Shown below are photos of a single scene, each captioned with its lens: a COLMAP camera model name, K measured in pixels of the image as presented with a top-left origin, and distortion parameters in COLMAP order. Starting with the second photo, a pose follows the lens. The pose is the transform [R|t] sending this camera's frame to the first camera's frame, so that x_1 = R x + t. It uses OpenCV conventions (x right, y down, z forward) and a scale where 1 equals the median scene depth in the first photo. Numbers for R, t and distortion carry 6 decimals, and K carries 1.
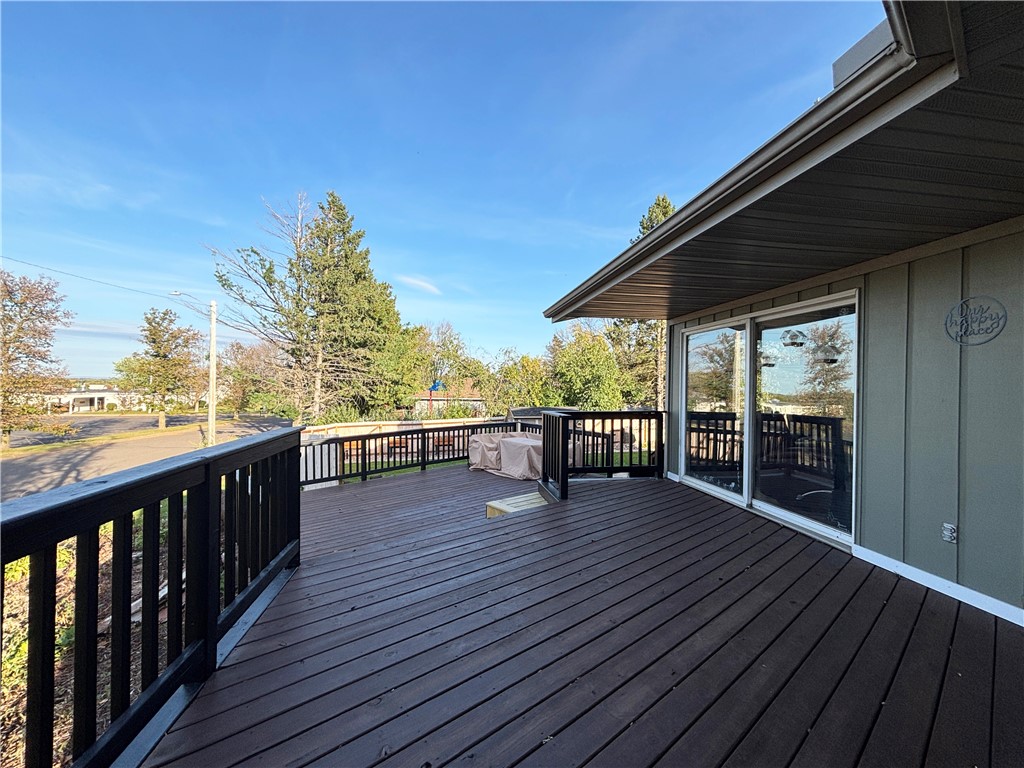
lens RADIAL K [[412.3, 0, 516.6], [0, 412.3, 383.9], [0, 0, 1]] dist [0.000469, 0.000042]
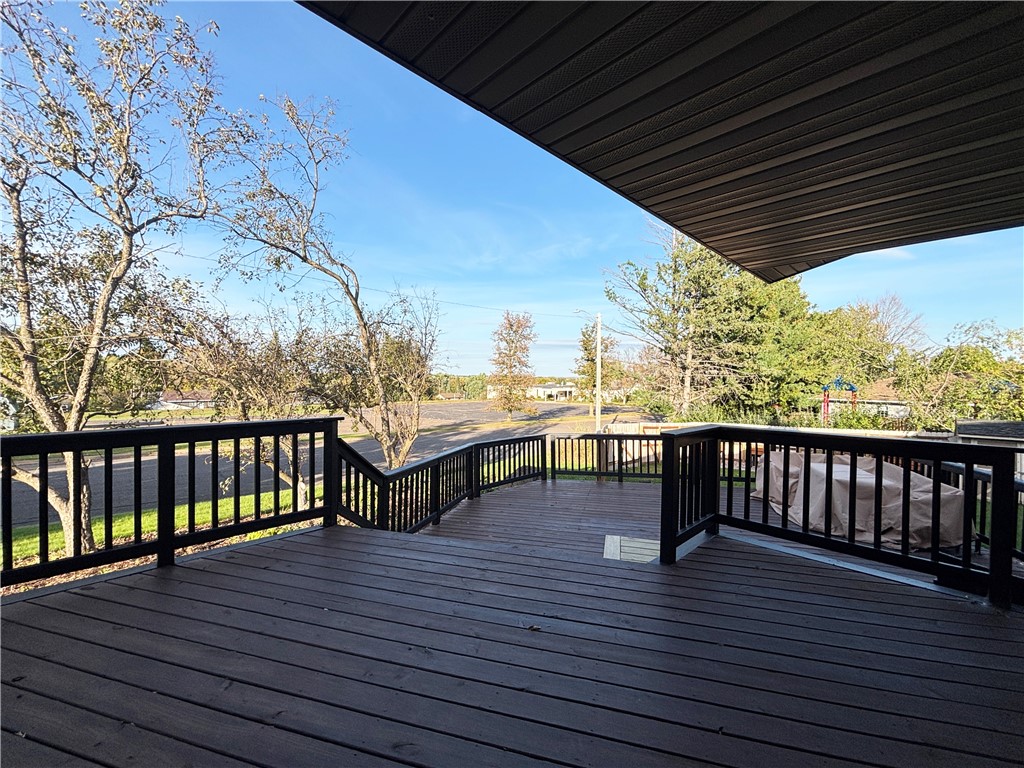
lens RADIAL K [[412.3, 0, 515.8], [0, 412.3, 383.9], [0, 0, 1]] dist [0.000469, 0.000042]
pose [[0.569457, 0.003170, -0.822015, 0.100256], [0.002416, 0.999982, 0.005530, -0.000061], [0.822018, -0.005135, 0.569439, 0.089968]]
